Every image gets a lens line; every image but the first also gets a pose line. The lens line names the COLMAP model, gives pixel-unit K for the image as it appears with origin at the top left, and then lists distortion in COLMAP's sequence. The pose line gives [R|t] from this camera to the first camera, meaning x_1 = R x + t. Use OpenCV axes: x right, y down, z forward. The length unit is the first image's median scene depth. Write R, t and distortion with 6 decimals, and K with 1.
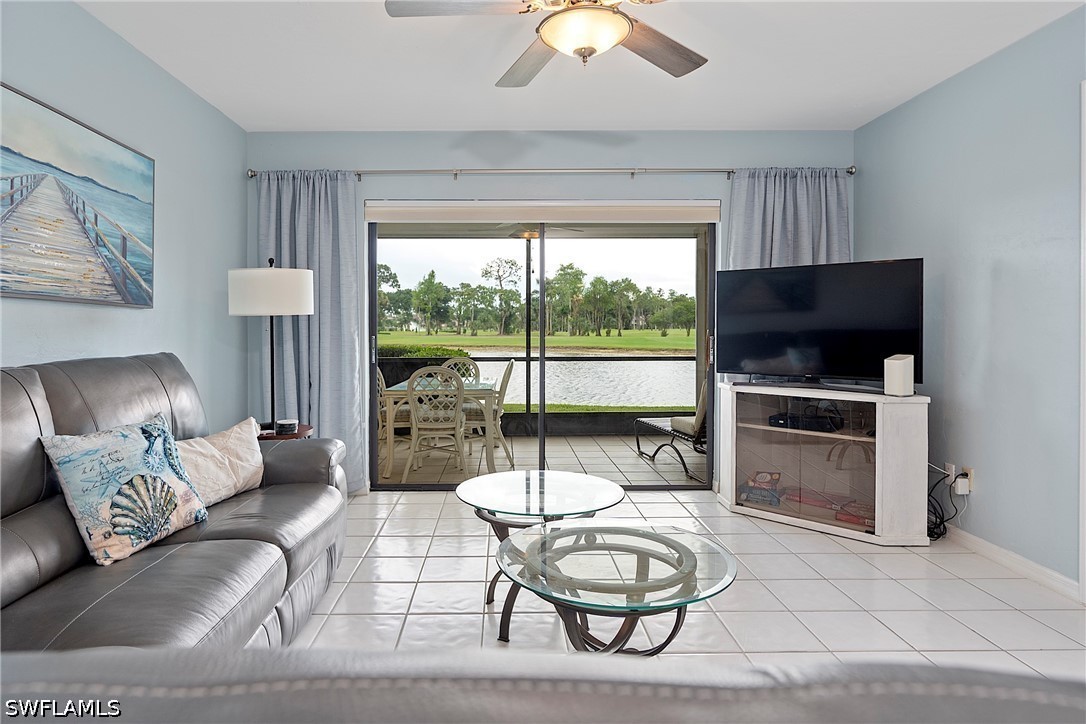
lens RADIAL K [[619.1, 0, 512.6], [0, 619.1, 323.6], [0, 0, 1]] dist [-0.001078, 0.000348]
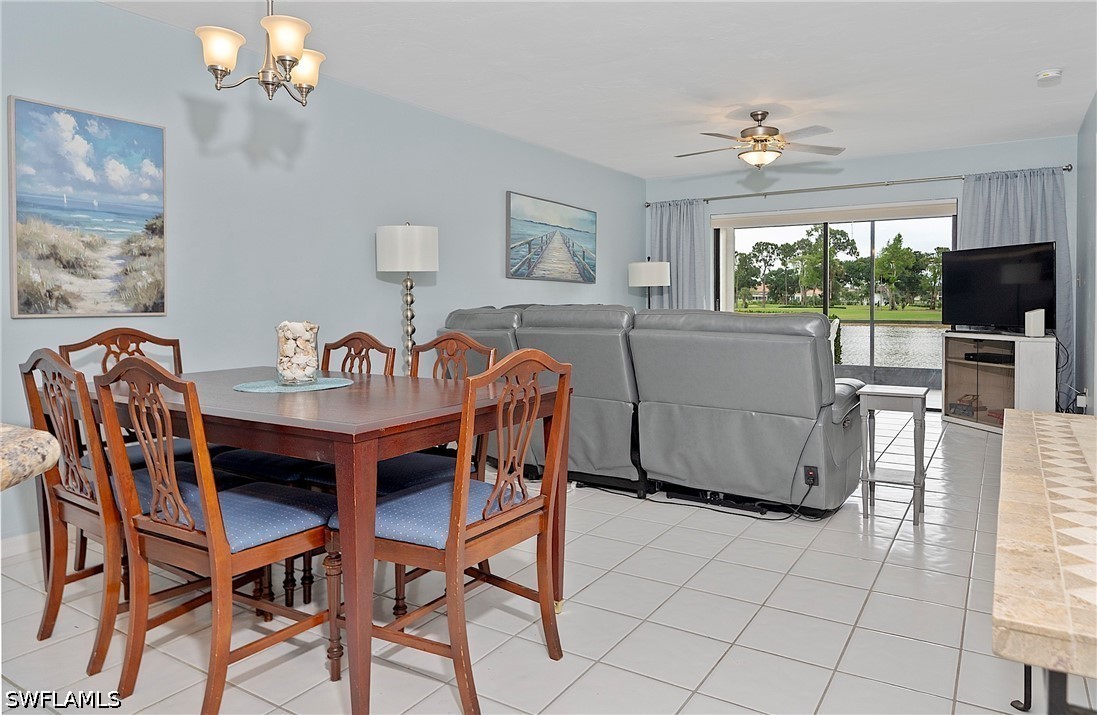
lens RADIAL K [[691.6, 0, 610.6], [0, 691.6, 313.3], [0, 0, 1]] dist [0.000480, -0.000654]
pose [[0.860407, 0.009170, -0.509524, 0.520130], [0.002840, 0.999736, 0.022787, 0.018097], [0.509599, -0.021054, 0.860155, -0.785346]]
